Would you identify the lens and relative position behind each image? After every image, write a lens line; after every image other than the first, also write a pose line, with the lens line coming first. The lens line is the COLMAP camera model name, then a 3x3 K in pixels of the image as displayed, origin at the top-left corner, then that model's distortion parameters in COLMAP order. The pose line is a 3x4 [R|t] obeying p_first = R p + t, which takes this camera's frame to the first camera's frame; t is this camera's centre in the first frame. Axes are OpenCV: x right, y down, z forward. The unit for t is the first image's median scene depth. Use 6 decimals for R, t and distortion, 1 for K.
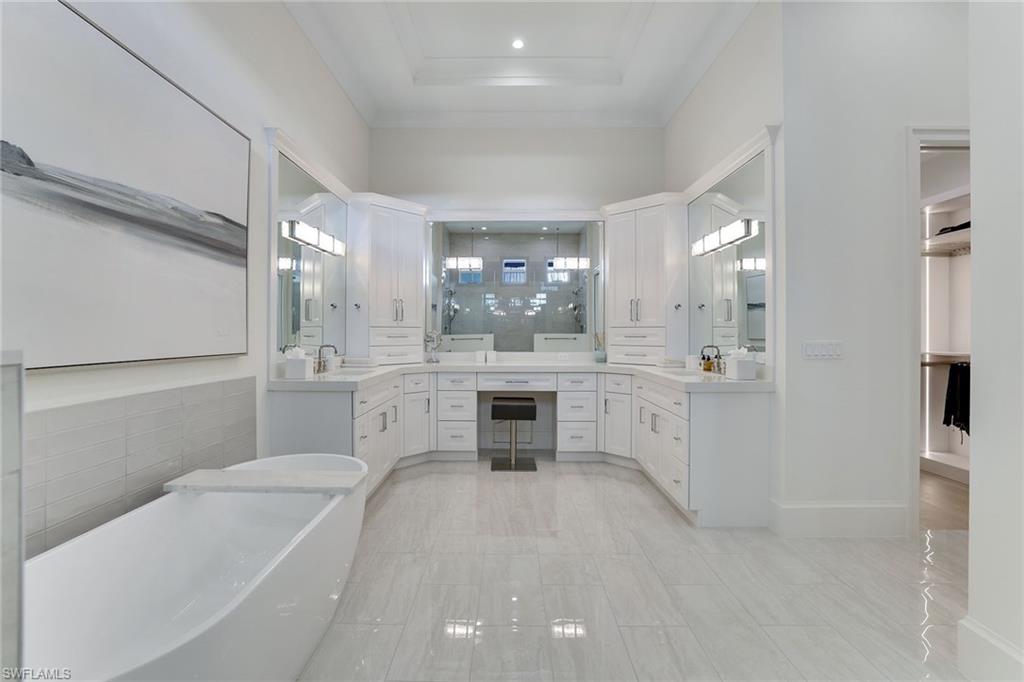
lens RADIAL K [[441.9, 0, 513.8], [0, 441.9, 338.1], [0, 0, 1]] dist [-0.008582, 0.000548]
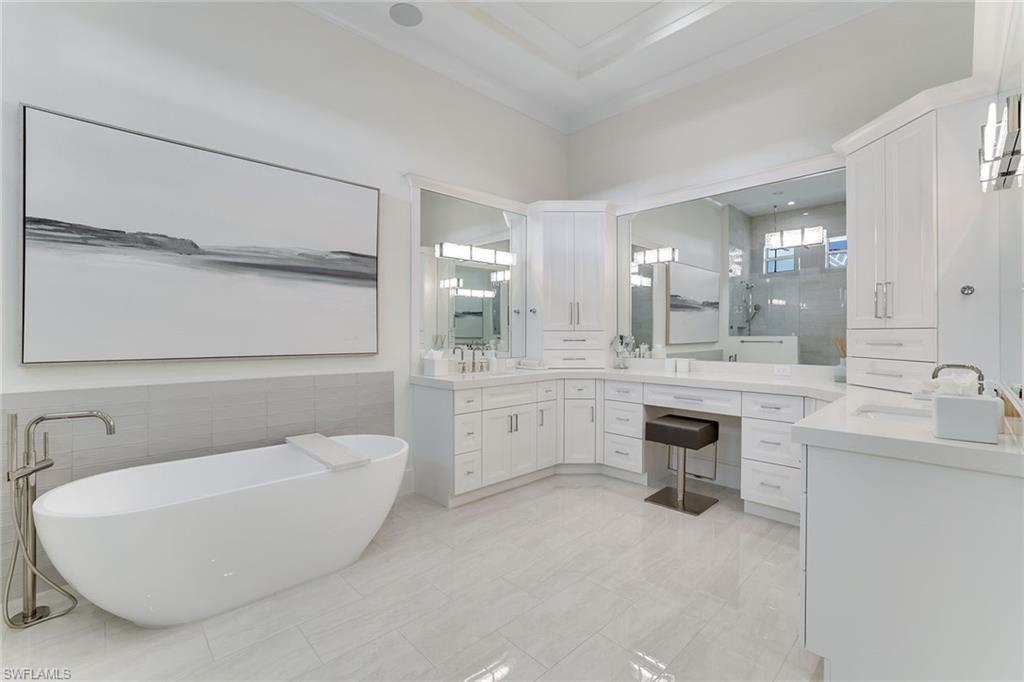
lens RADIAL K [[459.4, 0, 513.0], [0, 459.4, 338.3], [0, 0, 1]] dist [-0.019421, 0.000104]
pose [[0.697516, 0.008092, -0.716523, 0.453203], [-0.007090, 0.999965, 0.004391, -0.013173], [0.716534, 0.002018, 0.697549, 0.237894]]
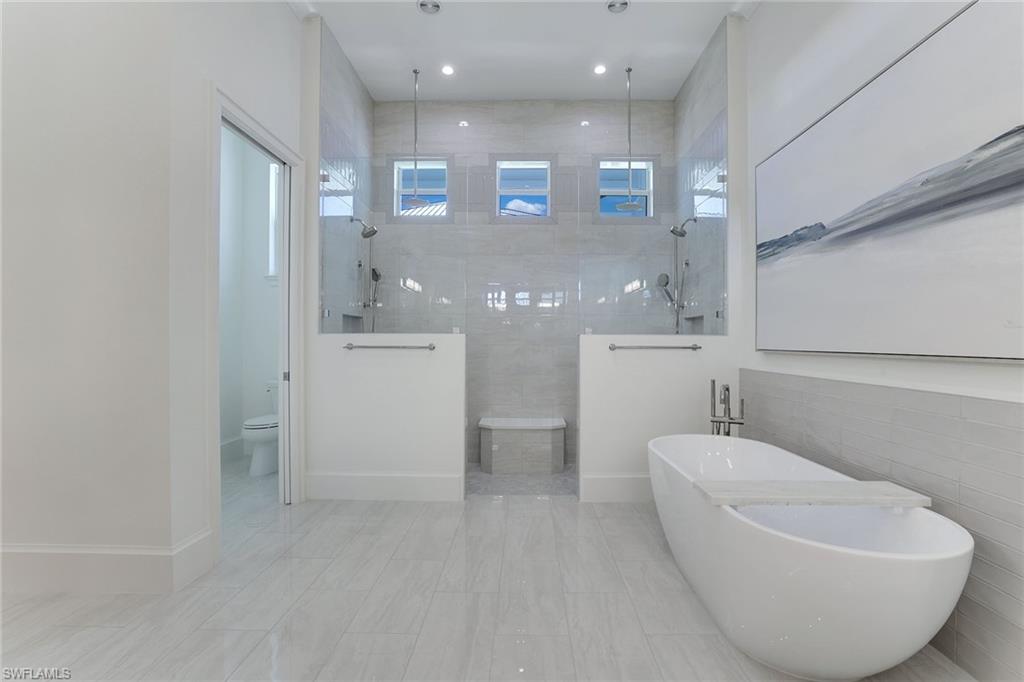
lens RADIAL K [[441.9, 0, 513.8], [0, 441.9, 338.1], [0, 0, 1]] dist [-0.008582, 0.000548]
pose [[-0.999775, -0.007551, 0.019811, 0.010463], [-0.007575, 0.999971, -0.001123, 0.010412], [-0.019802, -0.001273, -0.999803, 1.023631]]
